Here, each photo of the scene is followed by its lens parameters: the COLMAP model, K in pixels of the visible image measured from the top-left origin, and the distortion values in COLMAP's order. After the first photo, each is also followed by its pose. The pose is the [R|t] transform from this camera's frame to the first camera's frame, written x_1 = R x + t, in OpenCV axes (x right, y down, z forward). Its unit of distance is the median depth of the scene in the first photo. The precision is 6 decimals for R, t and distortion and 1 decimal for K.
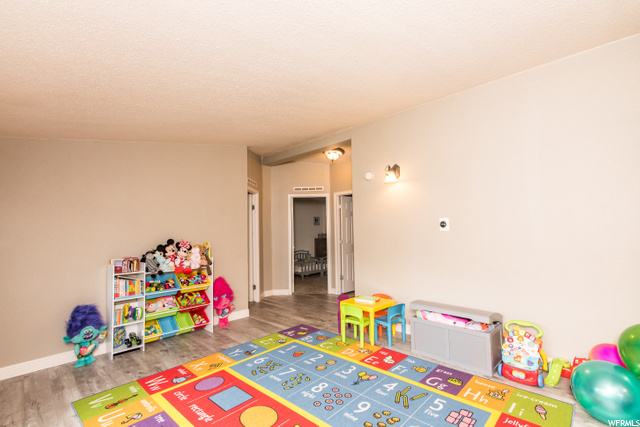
lens RADIAL K [[298.2, 0, 323.7], [0, 298.2, 214.4], [0, 0, 1]] dist [0.015360, -0.000302]
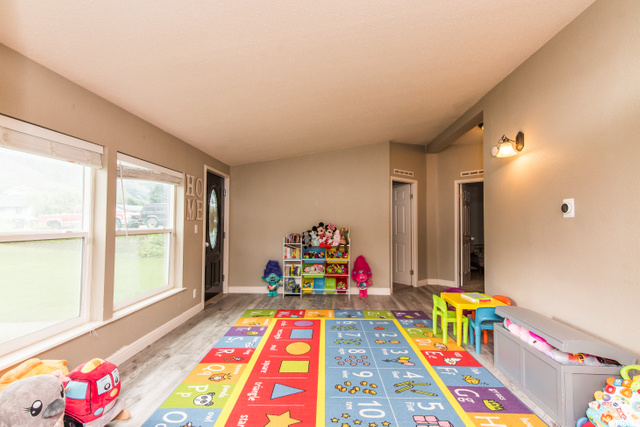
lens RADIAL K [[298.2, 0, 323.7], [0, 298.2, 214.4], [0, 0, 1]] dist [0.015360, -0.000302]
pose [[0.669566, 0.000559, -0.742752, 0.584315], [0.019836, 0.999630, 0.018633, 0.024584], [0.742488, -0.027209, 0.669307, 0.121996]]
